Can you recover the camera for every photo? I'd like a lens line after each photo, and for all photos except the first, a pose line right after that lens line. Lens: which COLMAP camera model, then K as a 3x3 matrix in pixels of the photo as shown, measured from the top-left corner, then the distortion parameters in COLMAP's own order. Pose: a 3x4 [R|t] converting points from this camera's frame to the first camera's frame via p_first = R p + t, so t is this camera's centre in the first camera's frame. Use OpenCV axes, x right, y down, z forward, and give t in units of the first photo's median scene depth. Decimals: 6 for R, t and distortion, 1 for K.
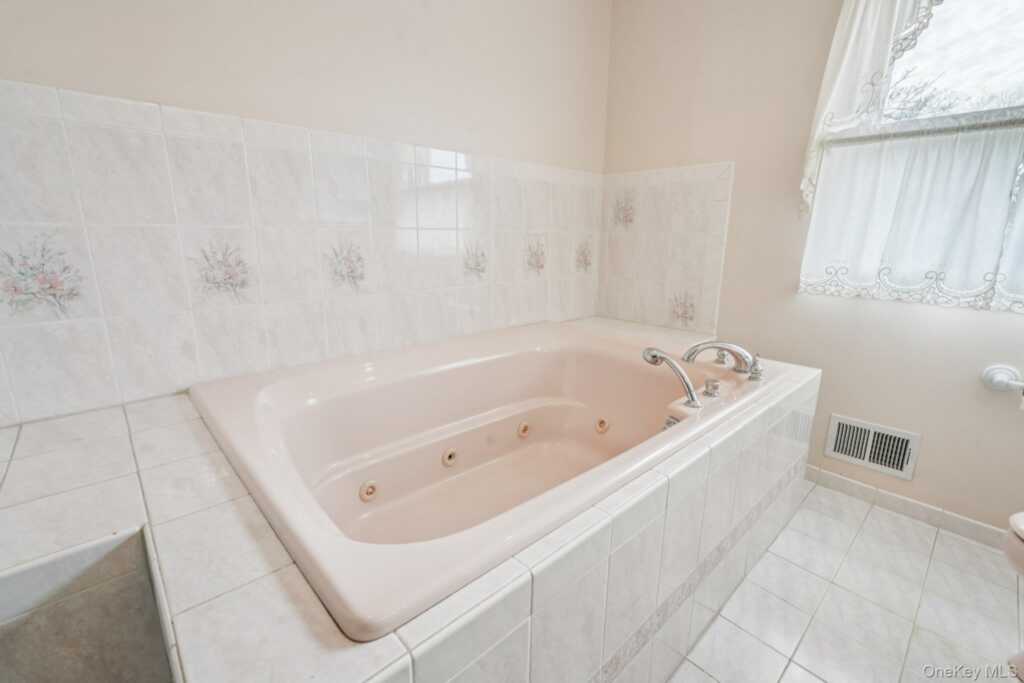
lens RADIAL K [[451.7, 0, 513.6], [0, 451.7, 340.8], [0, 0, 1]] dist [-0.001677, 0.002575]
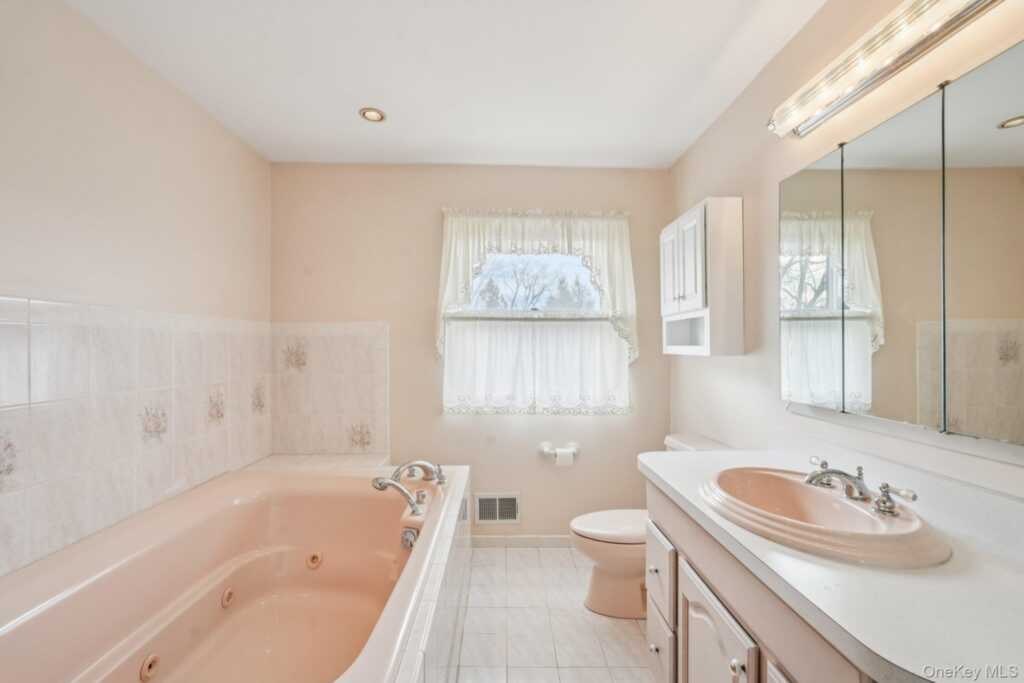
lens RADIAL K [[451.7, 0, 511.1], [0, 451.7, 343.9], [0, 0, 1]] dist [-0.001677, 0.002575]
pose [[0.664755, -0.009735, 0.746998, -0.312502], [0.178281, 0.973092, -0.145971, -0.077899], [-0.725477, 0.230211, 0.648604, -0.150244]]
